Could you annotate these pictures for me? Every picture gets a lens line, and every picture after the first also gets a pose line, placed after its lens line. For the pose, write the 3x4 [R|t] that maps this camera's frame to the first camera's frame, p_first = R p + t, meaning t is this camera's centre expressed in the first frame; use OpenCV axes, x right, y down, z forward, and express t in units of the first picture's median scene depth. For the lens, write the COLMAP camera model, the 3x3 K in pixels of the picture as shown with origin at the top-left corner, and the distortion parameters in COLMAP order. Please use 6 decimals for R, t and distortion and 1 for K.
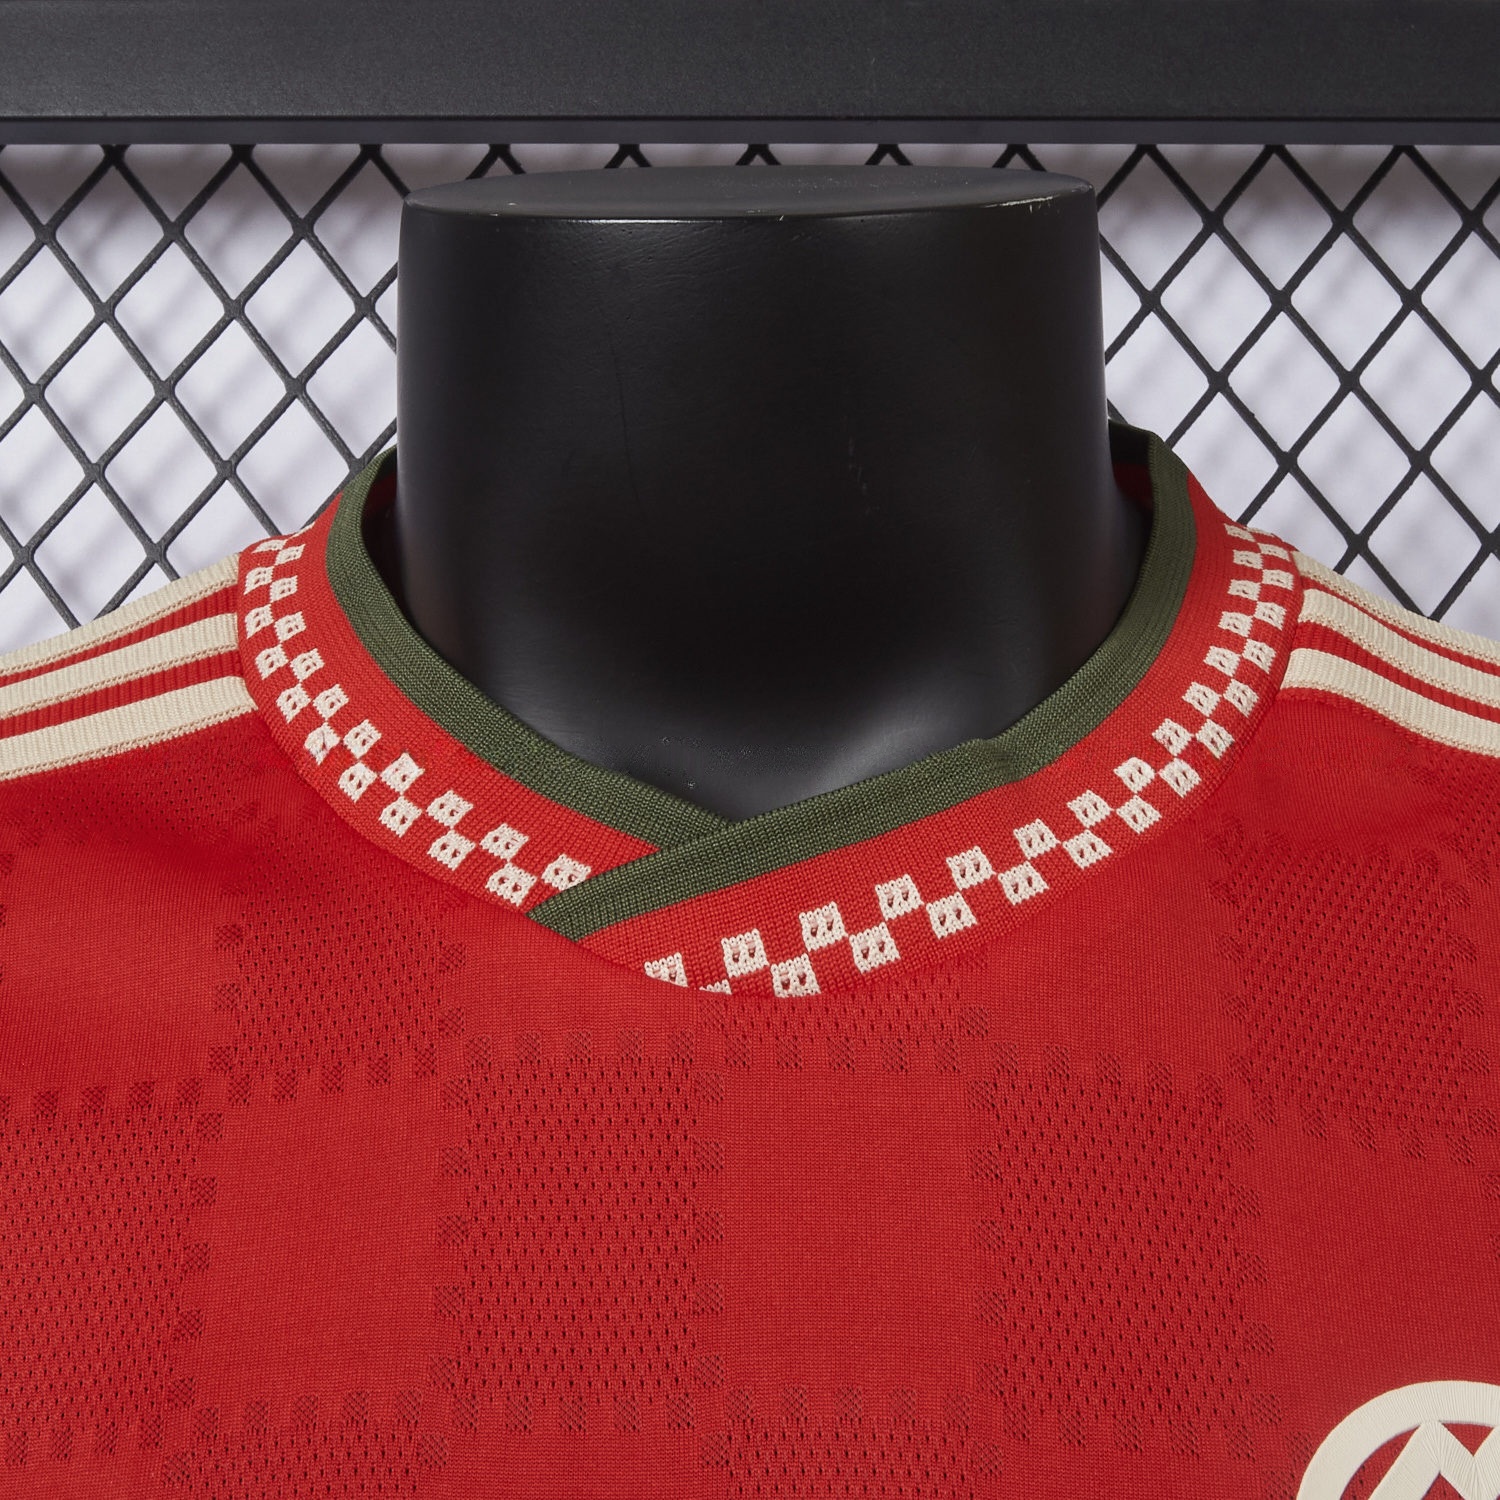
lens RADIAL K [[3052.1, 0, 750.1], [0, 3052.1, 751.7], [0, 0, 1]] dist [-0.107389, 0.000000]
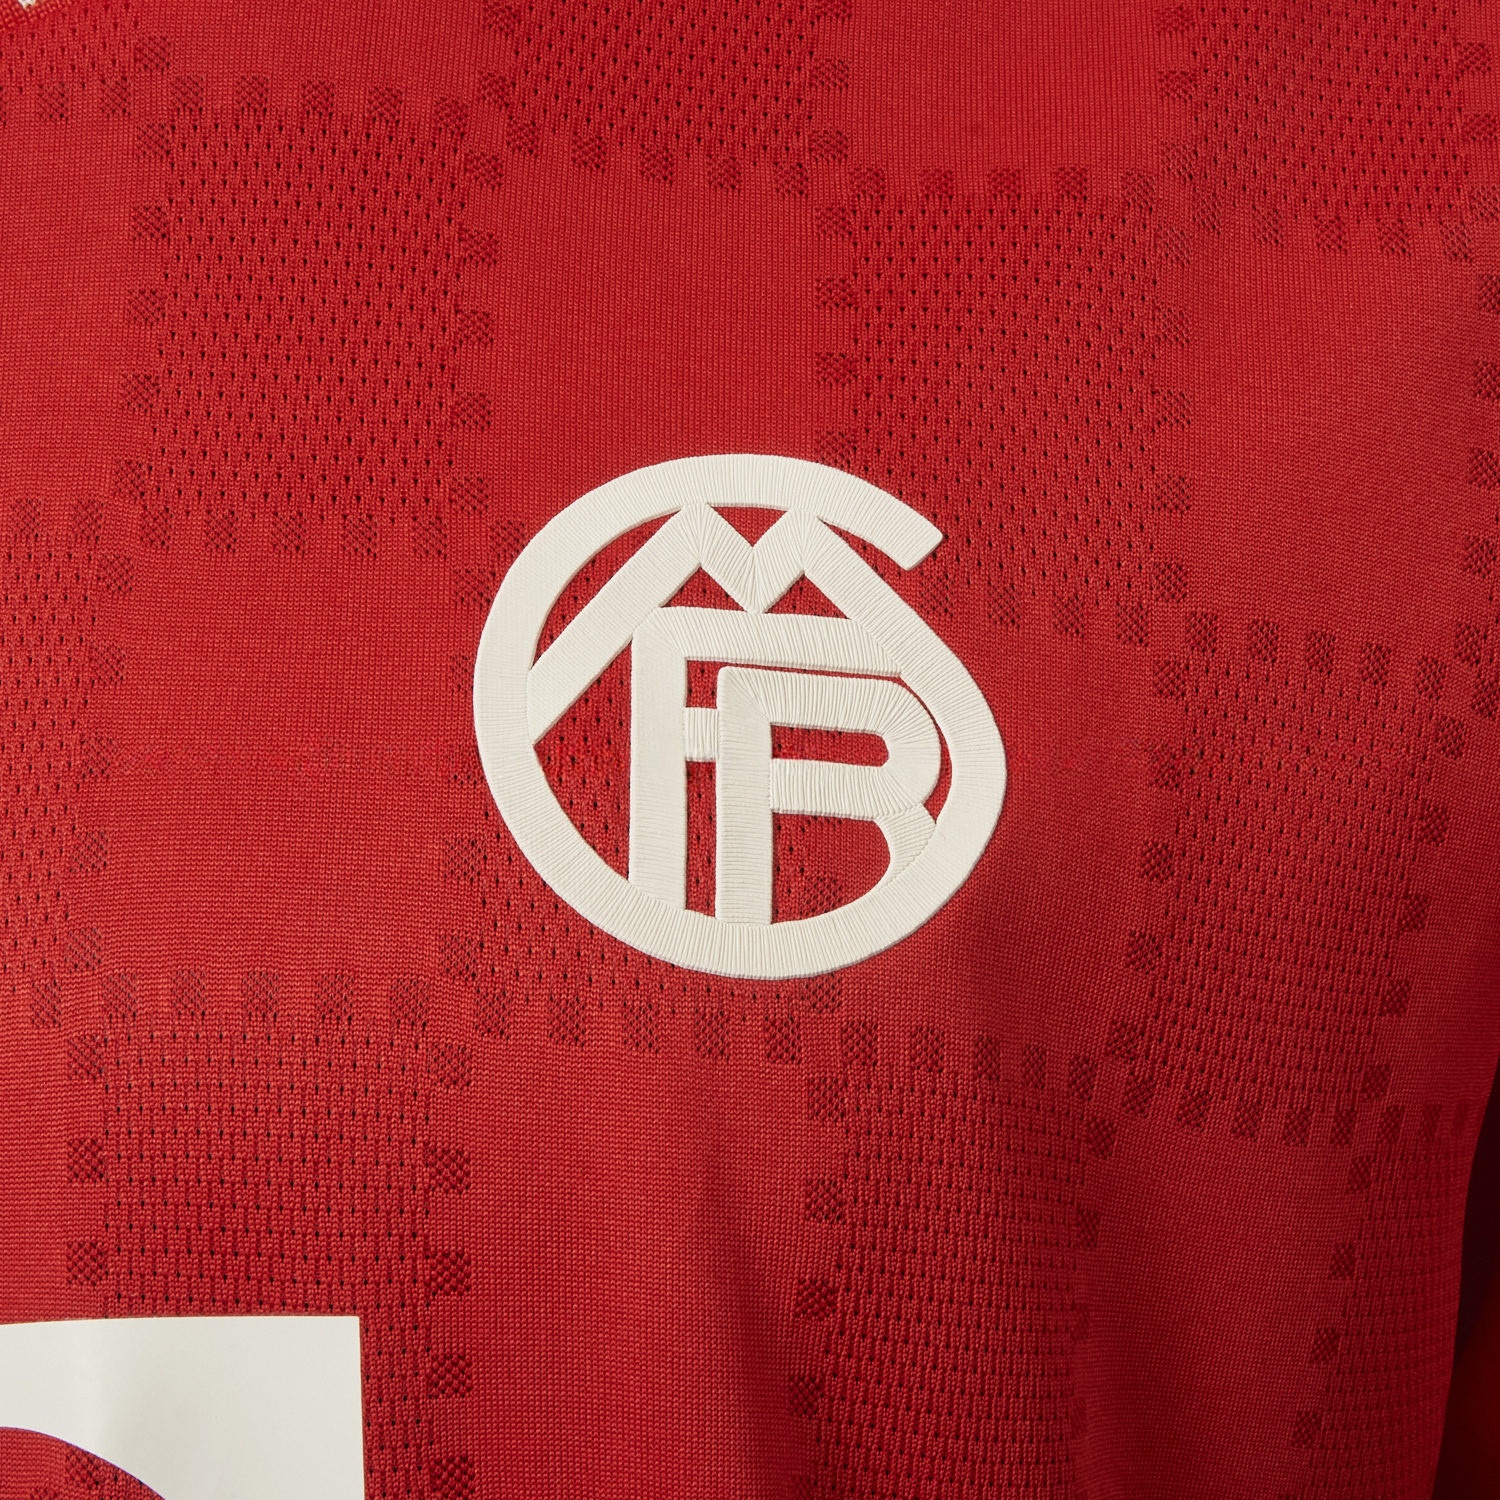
lens RADIAL K [[3052.1, 0, 739.5], [0, 3052.1, 752.8], [0, 0, 1]] dist [-0.107389, 0.000000]
pose [[0.994065, -0.049951, -0.096646, 0.279347], [0.066253, 0.982583, 0.173610, 0.134923], [0.086291, -0.178982, 0.980061, 0.200976]]
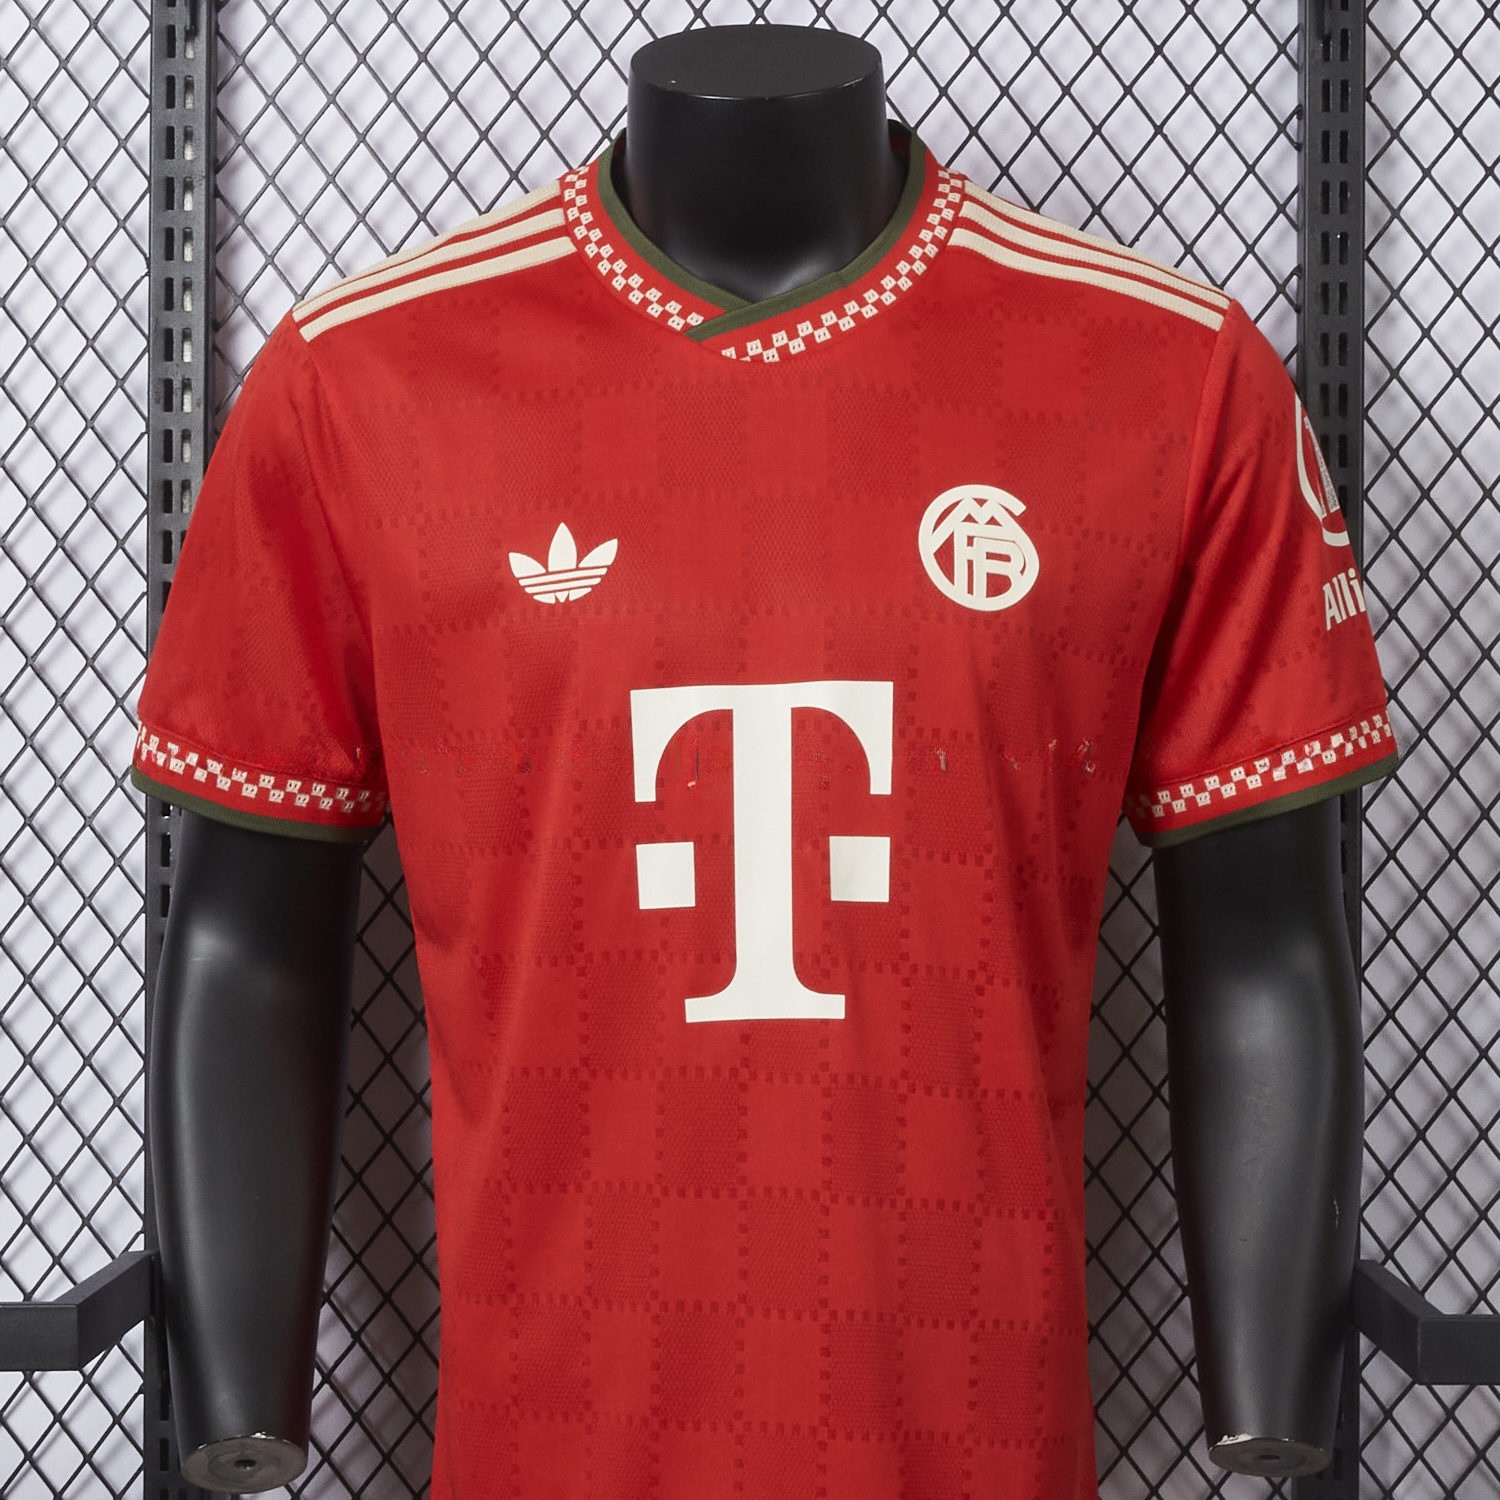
lens RADIAL K [[3052.1, 0, 751.1], [0, 3052.1, 749.3], [0, 0, 1]] dist [-0.107389, 0.000000]
pose [[0.999999, 0.000055, -0.001053, -0.001946], [0.000206, 0.969104, 0.246652, -0.287776], [0.001034, -0.246652, 0.969104, -1.997228]]
